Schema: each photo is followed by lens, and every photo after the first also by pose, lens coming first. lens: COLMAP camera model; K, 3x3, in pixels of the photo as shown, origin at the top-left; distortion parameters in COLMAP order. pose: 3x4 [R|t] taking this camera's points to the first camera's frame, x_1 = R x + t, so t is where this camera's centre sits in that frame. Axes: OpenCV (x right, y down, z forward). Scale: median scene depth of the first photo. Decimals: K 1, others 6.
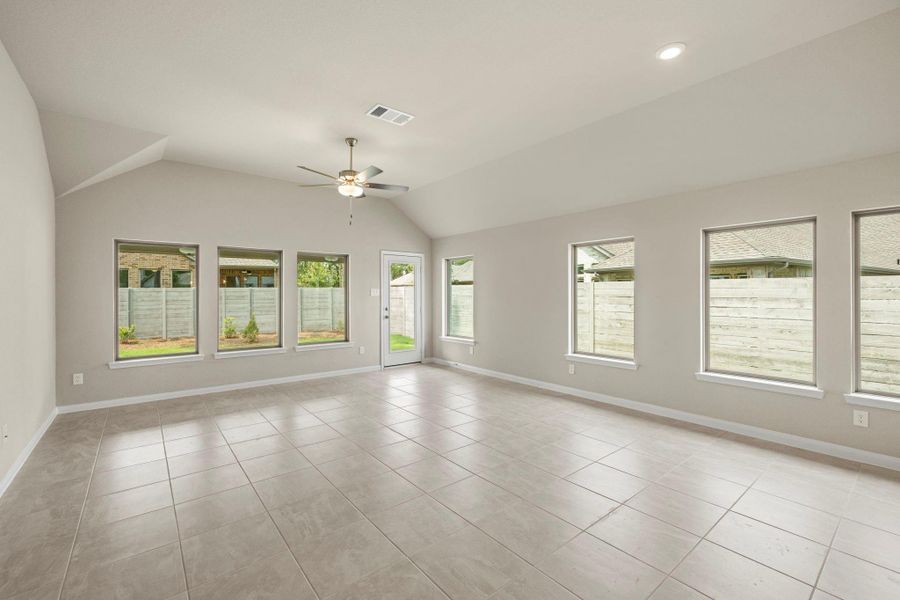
lens RADIAL K [[384.1, 0, 439.0], [0, 384.1, 294.9], [0, 0, 1]] dist [0.002630, -0.000393]
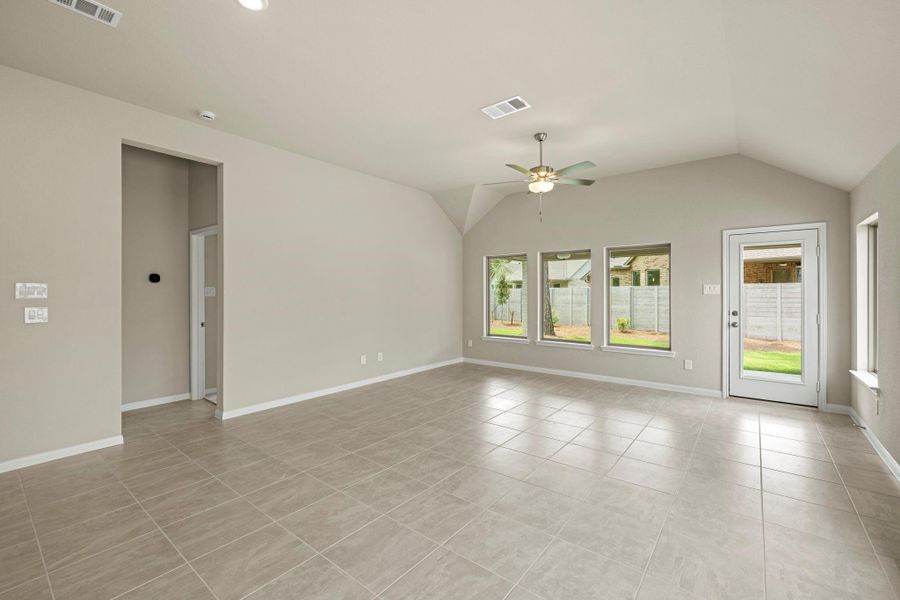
lens RADIAL K [[384.1, 0, 449.2], [0, 384.1, 293.6], [0, 0, 1]] dist [0.002630, -0.000393]
pose [[0.229287, 0.003295, -0.973353, 0.384113], [0.001619, 0.999992, 0.003767, -0.001843], [0.973357, -0.002439, 0.229280, 0.313740]]
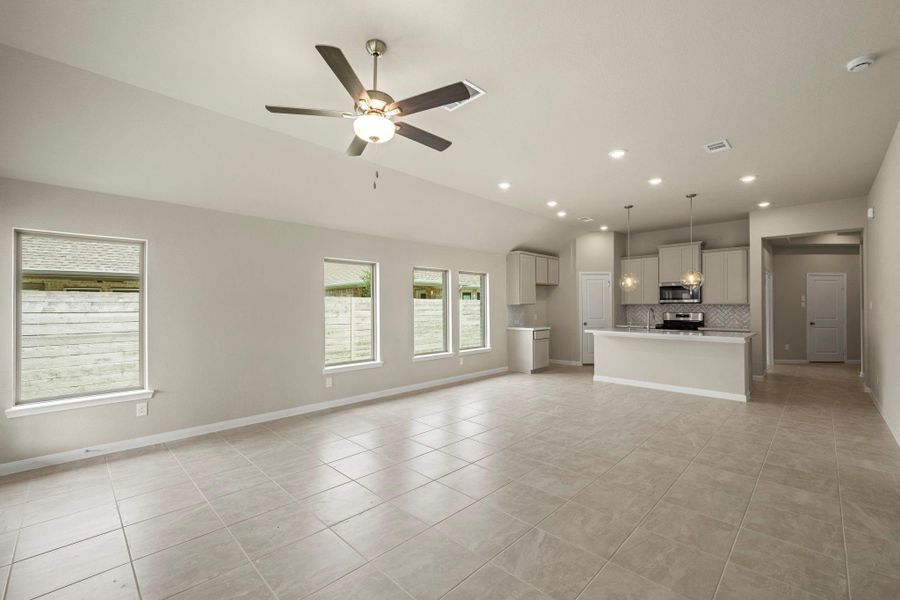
lens RADIAL K [[374.2, 0, 441.5], [0, 374.2, 302.5], [0, 0, 1]] dist [-0.010388, 0.000718]
pose [[-0.105860, 0.009902, 0.994332, -0.465739], [0.007563, 0.999930, -0.009153, -0.005291], [-0.994352, 0.006551, -0.105927, 0.552916]]
